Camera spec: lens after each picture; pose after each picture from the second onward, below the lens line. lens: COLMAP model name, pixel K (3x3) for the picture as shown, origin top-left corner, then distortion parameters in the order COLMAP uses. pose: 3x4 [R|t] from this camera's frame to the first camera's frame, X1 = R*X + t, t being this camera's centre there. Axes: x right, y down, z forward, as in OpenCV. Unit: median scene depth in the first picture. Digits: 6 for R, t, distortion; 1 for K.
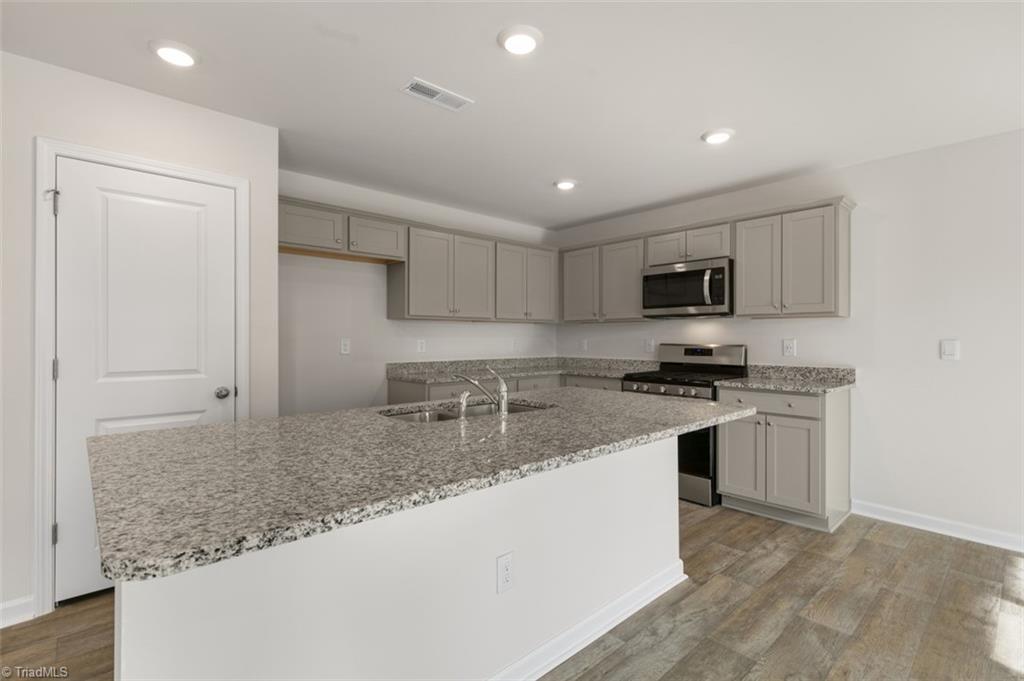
lens RADIAL K [[478.5, 0, 512.0], [0, 478.5, 340.5], [0, 0, 1]] dist [0.001367, 0.000484]
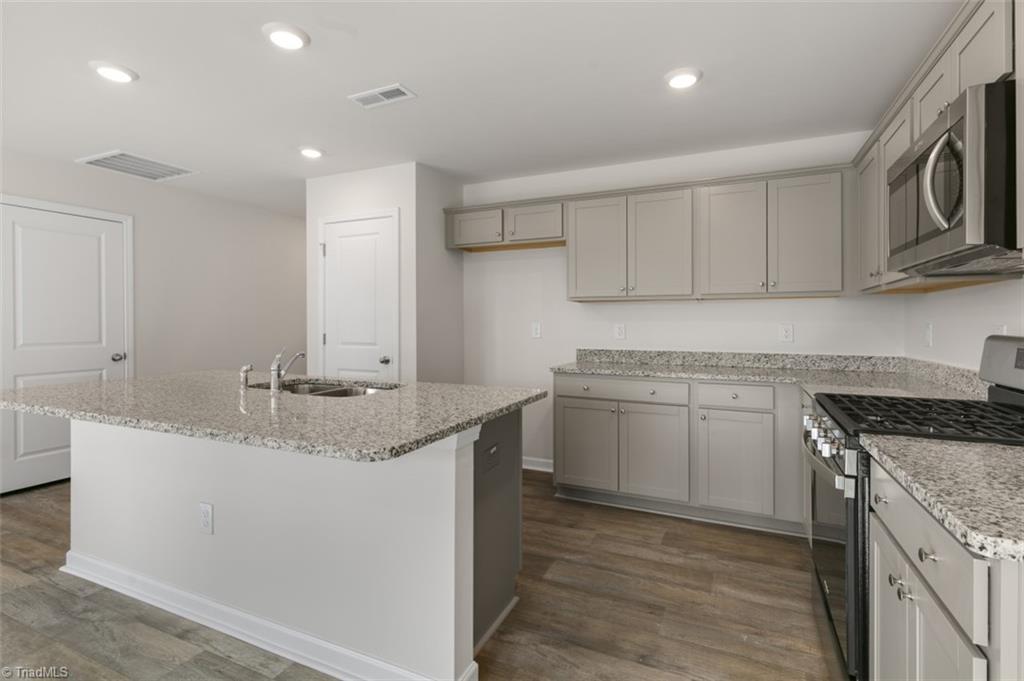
lens RADIAL K [[484.1, 0, 516.9], [0, 484.1, 319.7], [0, 0, 1]] dist [0.002328, 0.000494]
pose [[0.389607, -0.007892, -0.920948, 0.617989], [-0.006152, 0.999919, -0.011171, 0.001131], [0.920961, 0.010018, 0.389527, 0.551851]]
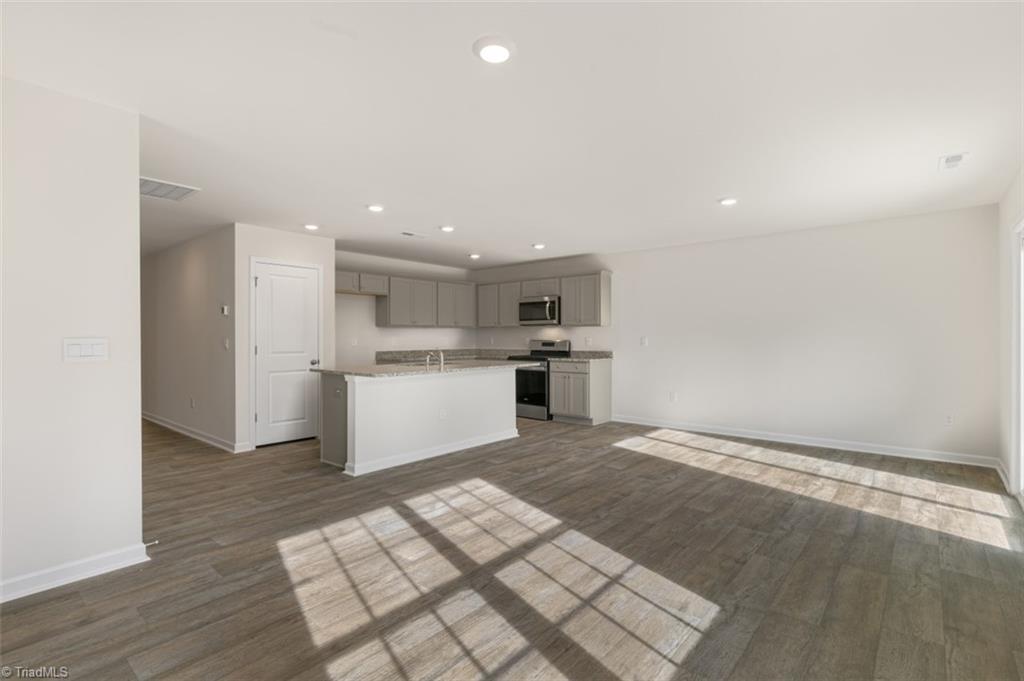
lens RADIAL K [[488.2, 0, 513.4], [0, 488.2, 340.0], [0, 0, 1]] dist [0.013090, -0.000032]
pose [[0.992029, -0.004544, 0.125925, 0.018794], [0.004581, 0.999990, -0.000011, 0.007715], [-0.125924, 0.000588, 0.992040, -0.945856]]
